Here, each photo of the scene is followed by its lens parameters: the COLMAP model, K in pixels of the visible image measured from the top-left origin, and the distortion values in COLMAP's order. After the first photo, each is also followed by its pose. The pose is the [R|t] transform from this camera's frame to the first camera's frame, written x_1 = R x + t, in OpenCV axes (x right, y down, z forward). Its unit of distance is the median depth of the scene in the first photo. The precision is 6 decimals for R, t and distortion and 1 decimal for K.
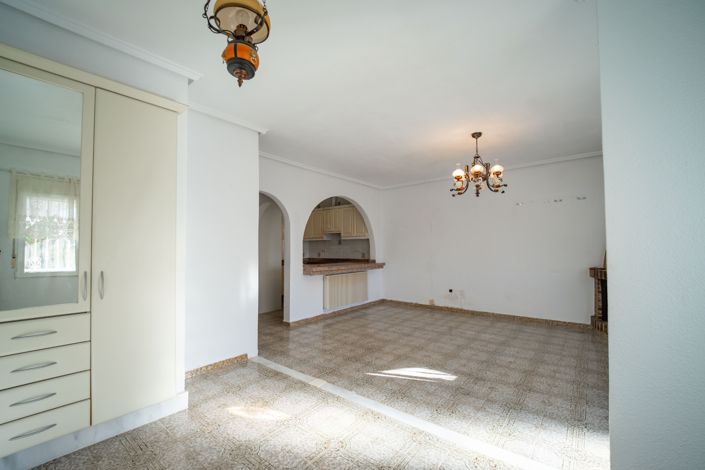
lens RADIAL K [[291.8, 0, 348.5], [0, 291.8, 238.0], [0, 0, 1]] dist [0.000114, -0.011979]
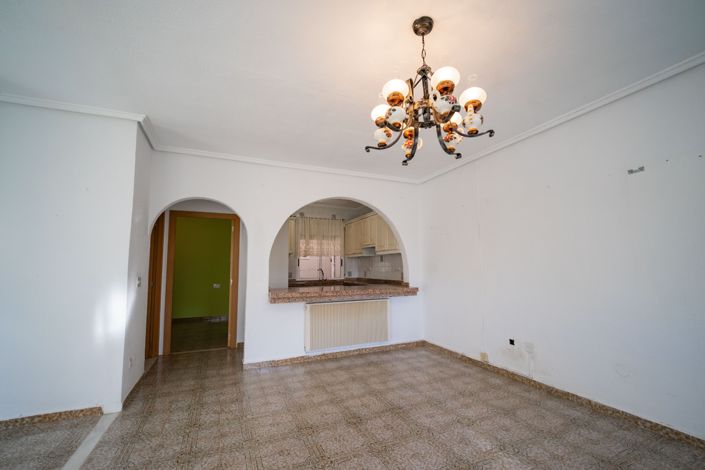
lens RADIAL K [[294.7, 0, 355.9], [0, 294.7, 235.7], [0, 0, 1]] dist [-0.000719, -0.009151]
pose [[0.894027, -0.046153, -0.445630, 0.330137], [0.017359, 0.997501, -0.068484, 0.008323], [0.447677, 0.053490, 0.892594, 0.328343]]
